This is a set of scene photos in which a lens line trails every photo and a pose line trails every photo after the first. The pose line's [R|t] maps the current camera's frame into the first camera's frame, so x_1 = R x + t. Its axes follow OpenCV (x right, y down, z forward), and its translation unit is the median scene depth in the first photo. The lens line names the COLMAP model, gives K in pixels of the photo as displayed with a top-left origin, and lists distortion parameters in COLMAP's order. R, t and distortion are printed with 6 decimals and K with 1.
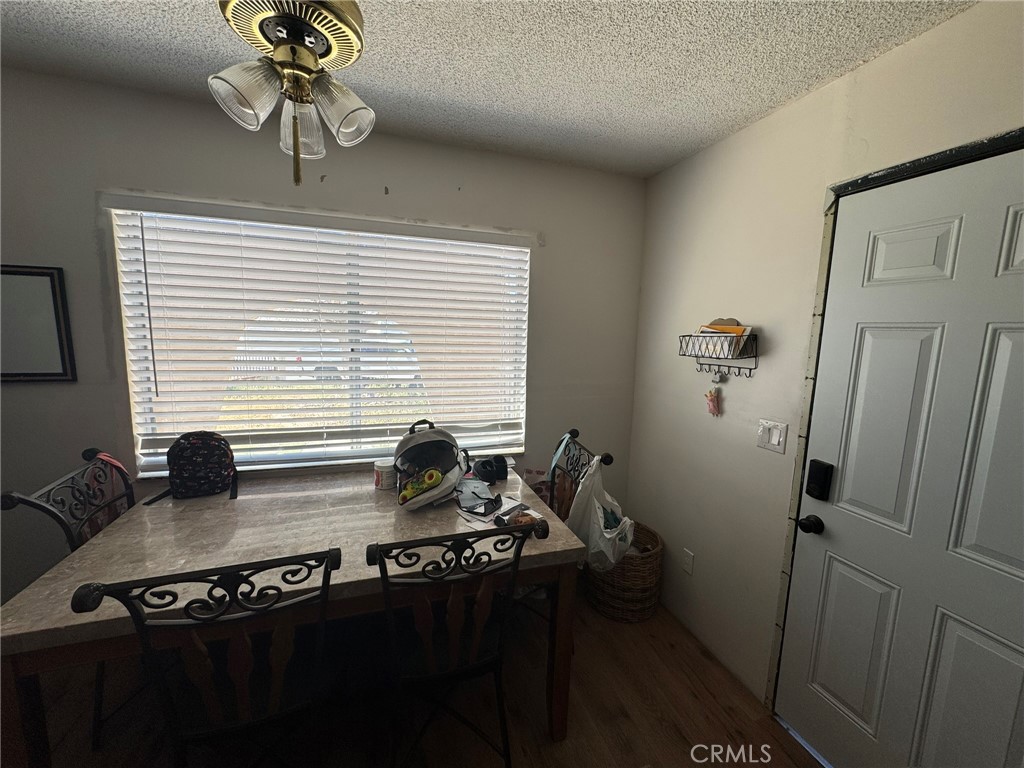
lens RADIAL K [[408.5, 0, 514.5], [0, 408.5, 381.5], [0, 0, 1]] dist [-0.000607, 0.000094]
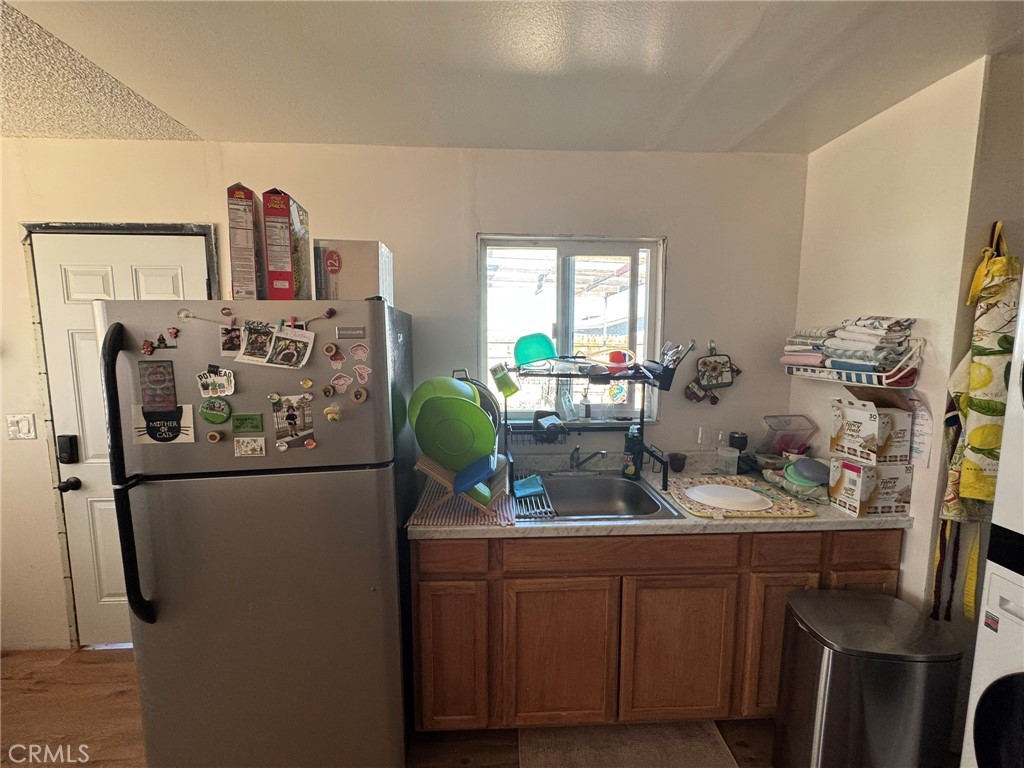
lens RADIAL K [[408.5, 0, 514.5], [0, 408.5, 381.5], [0, 0, 1]] dist [-0.000607, 0.000094]
pose [[0.276233, -0.128896, 0.952408, -0.075831], [0.133115, 0.986546, 0.094908, 0.092123], [-0.951828, 0.100563, 0.289675, -0.751256]]
